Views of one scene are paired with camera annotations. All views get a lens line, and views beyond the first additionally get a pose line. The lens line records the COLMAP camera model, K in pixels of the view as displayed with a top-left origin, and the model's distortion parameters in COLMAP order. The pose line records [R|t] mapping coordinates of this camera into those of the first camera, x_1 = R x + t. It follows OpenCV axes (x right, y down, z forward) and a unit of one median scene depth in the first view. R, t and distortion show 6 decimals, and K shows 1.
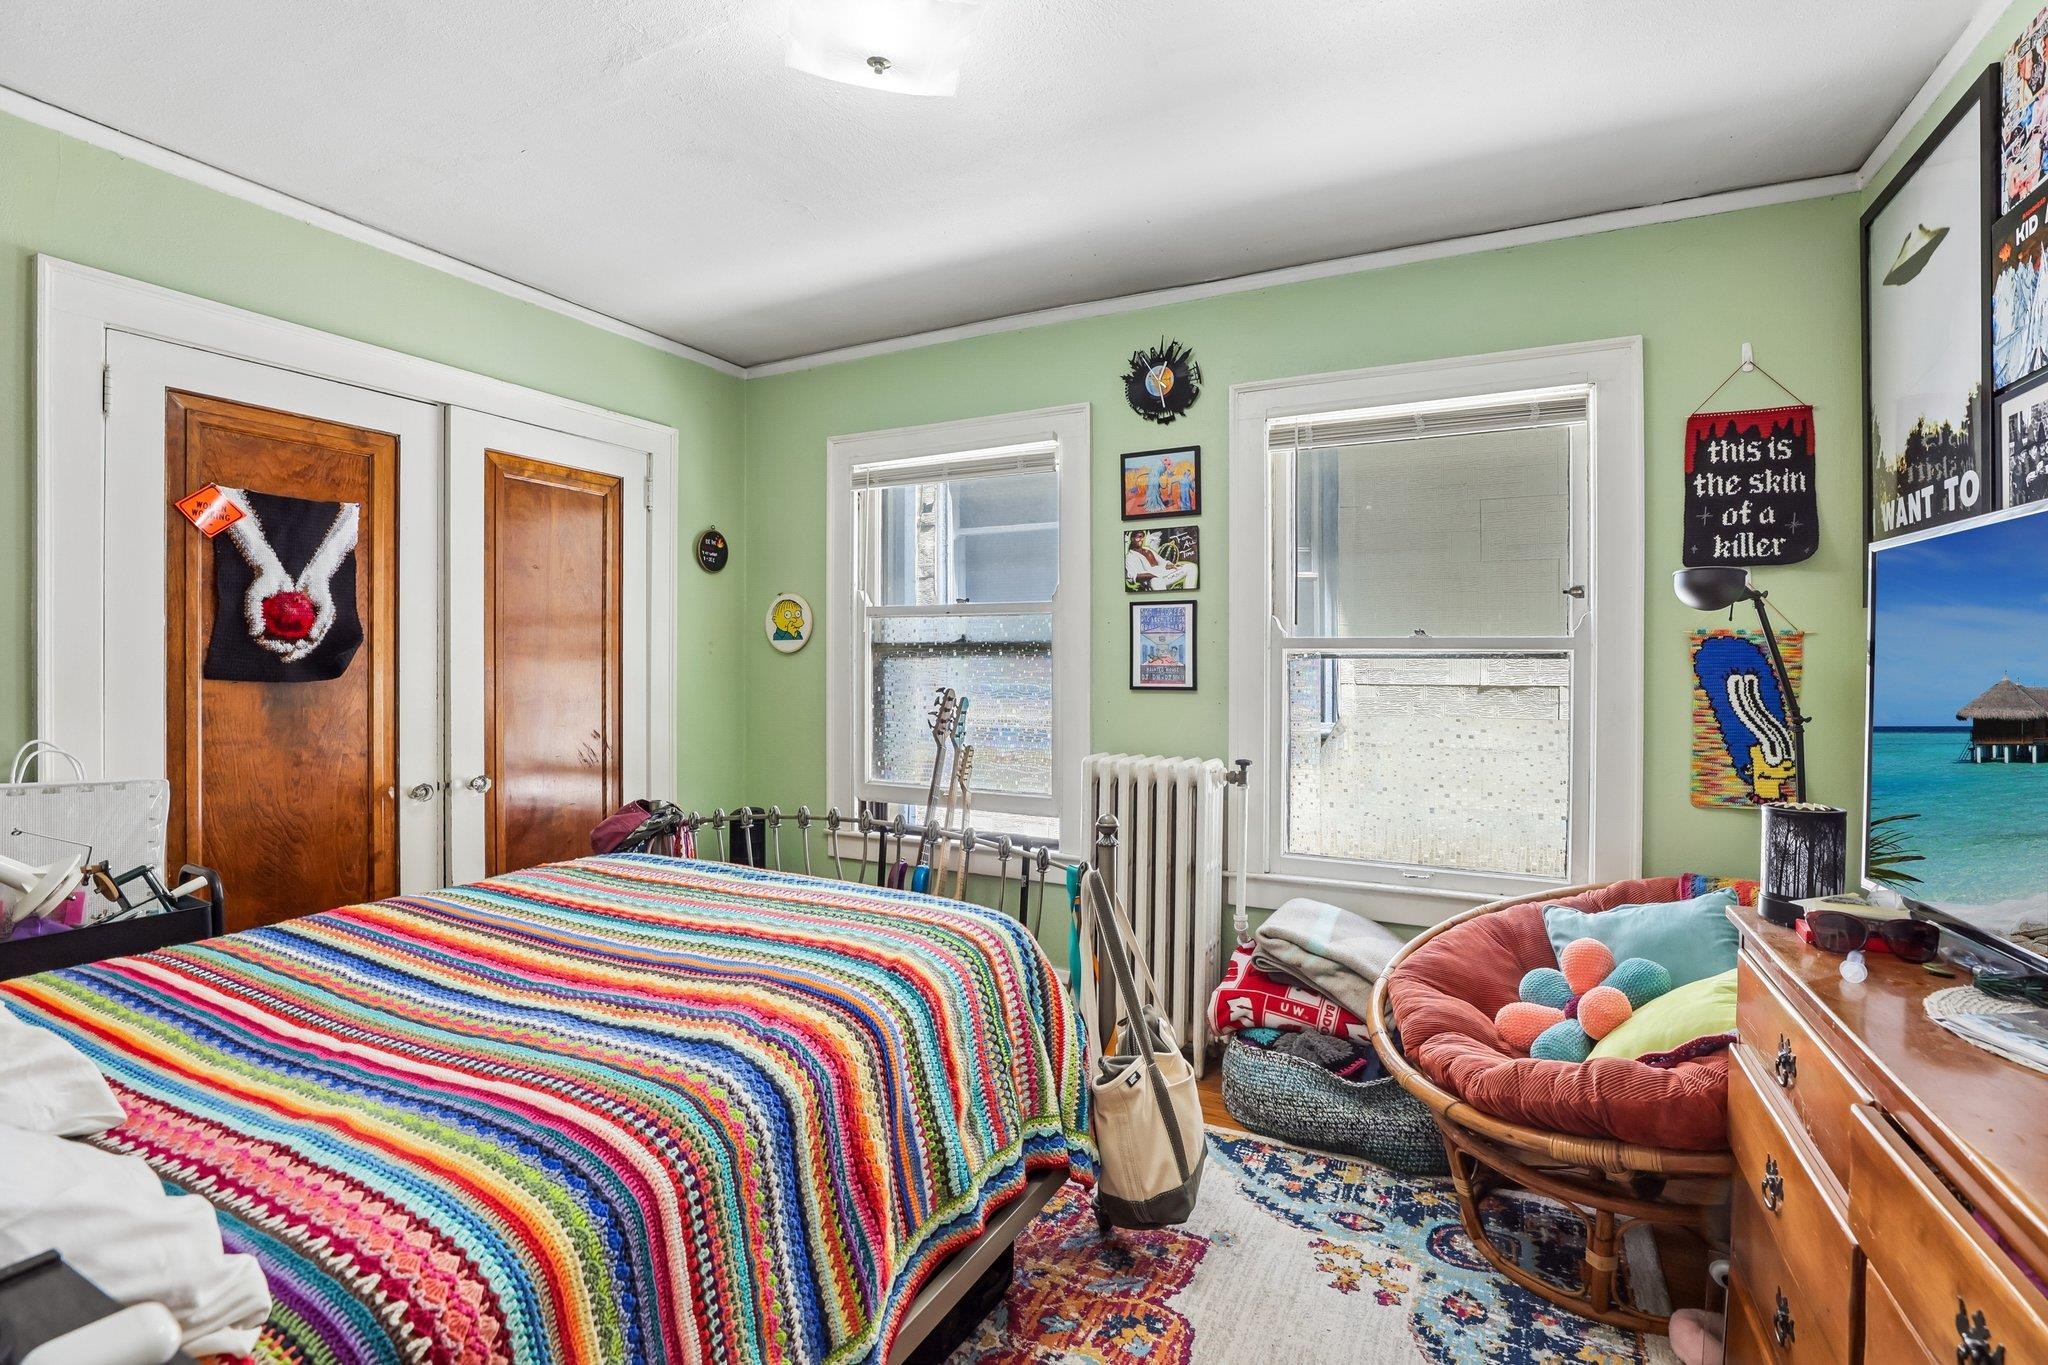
lens RADIAL K [[889.7, 0, 1030.3], [0, 889.7, 666.7], [0, 0, 1]] dist [-0.001756, -0.000159]
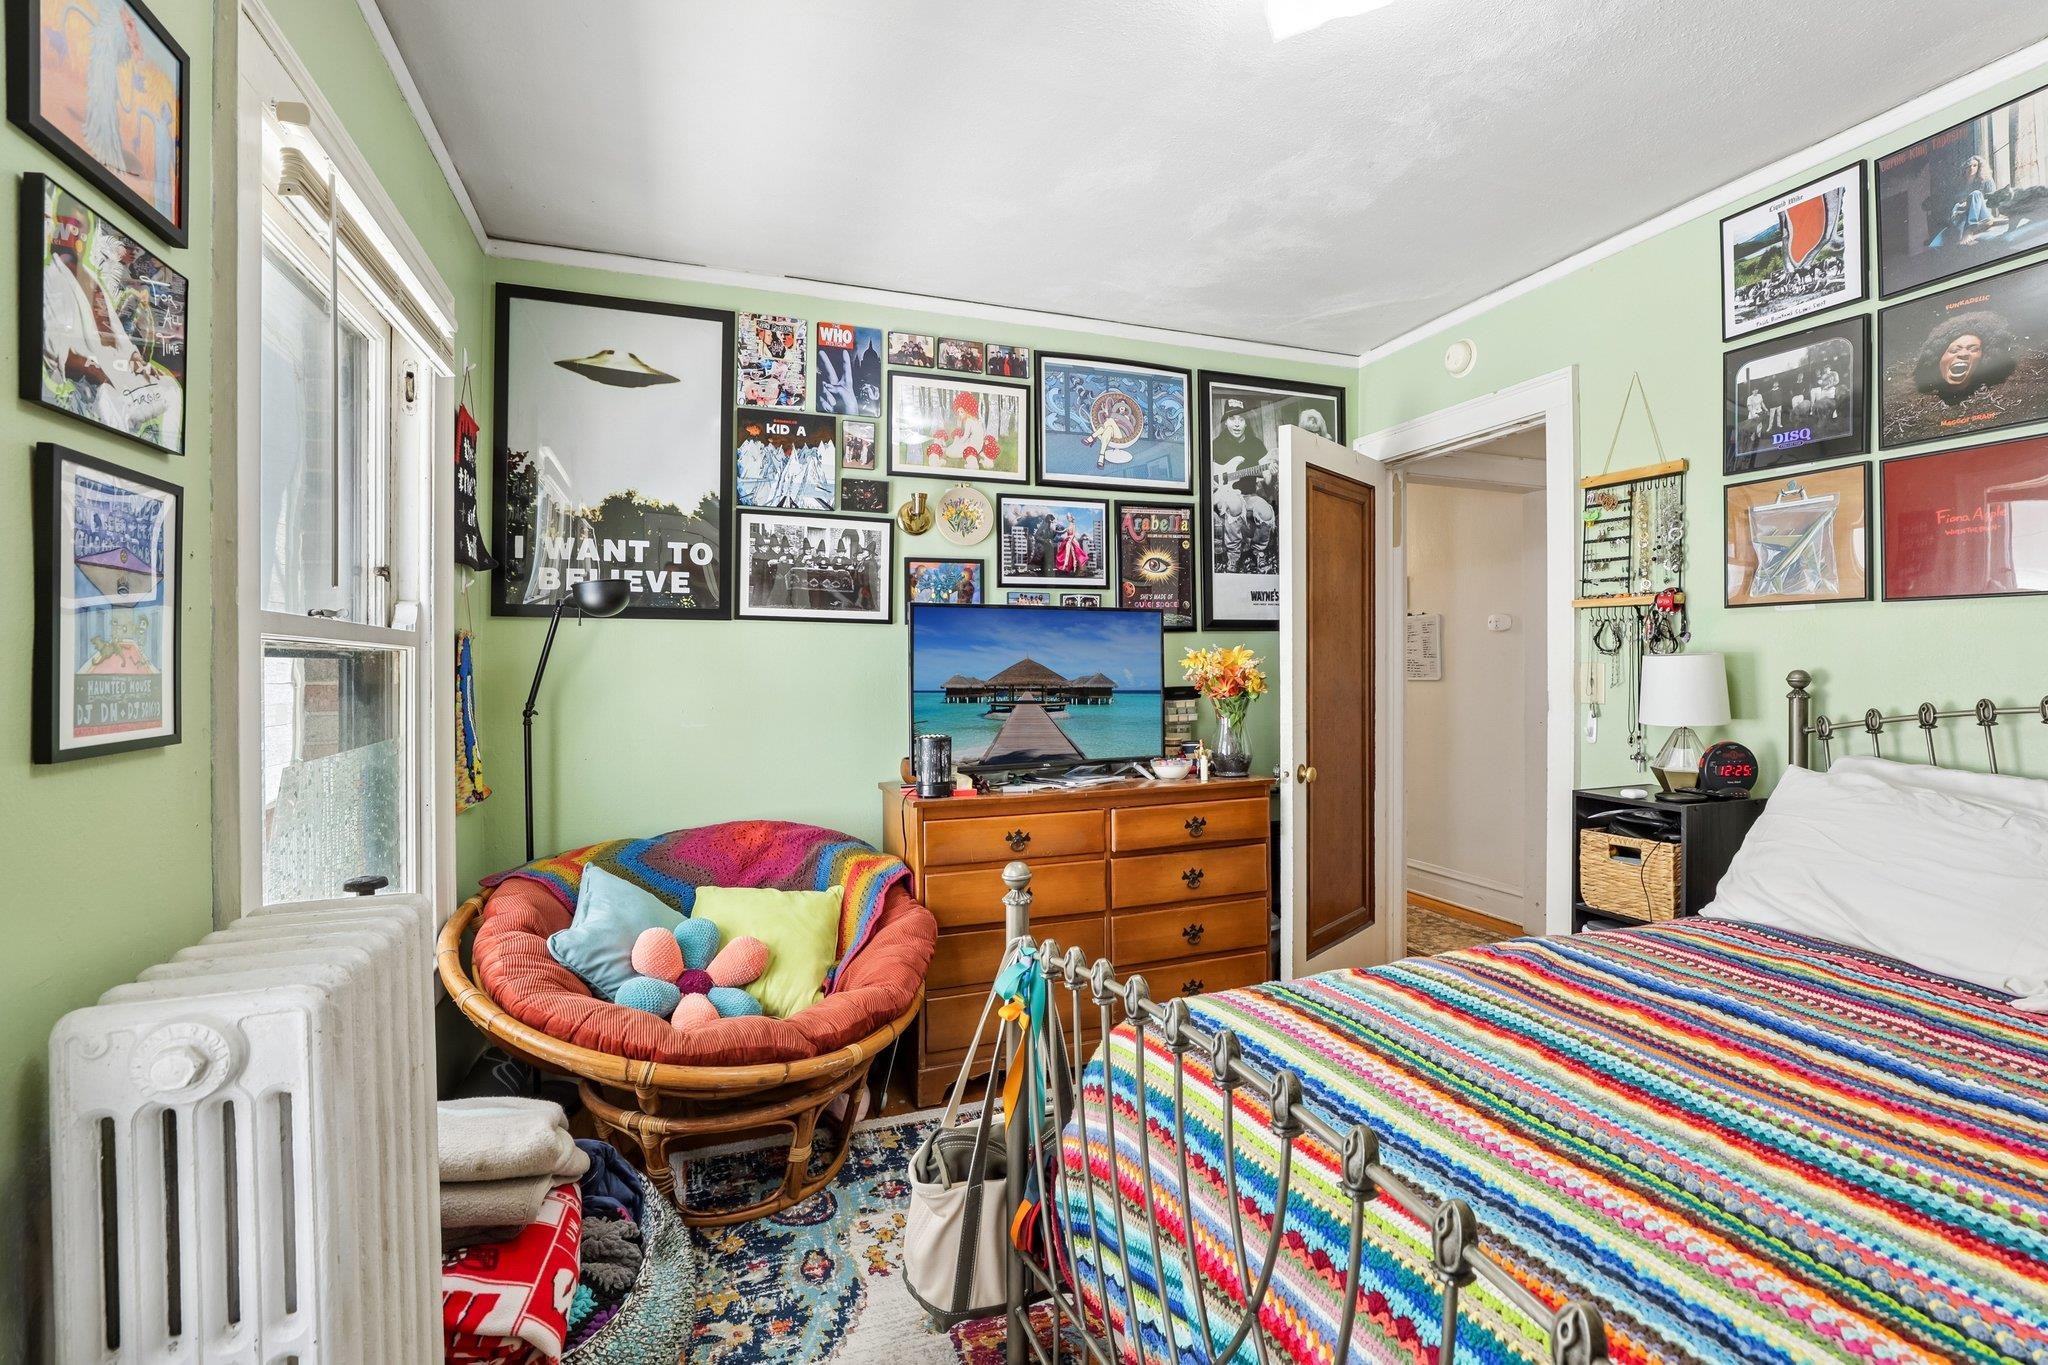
lens RADIAL K [[931.4, 0, 1040.1], [0, 931.4, 673.3], [0, 0, 1]] dist [-0.033662, 0.002724]
pose [[-0.727233, -0.009025, 0.686332, -0.445794], [0.003214, 0.999858, 0.016554, -0.009639], [-0.686384, 0.014244, -0.727100, 1.498732]]
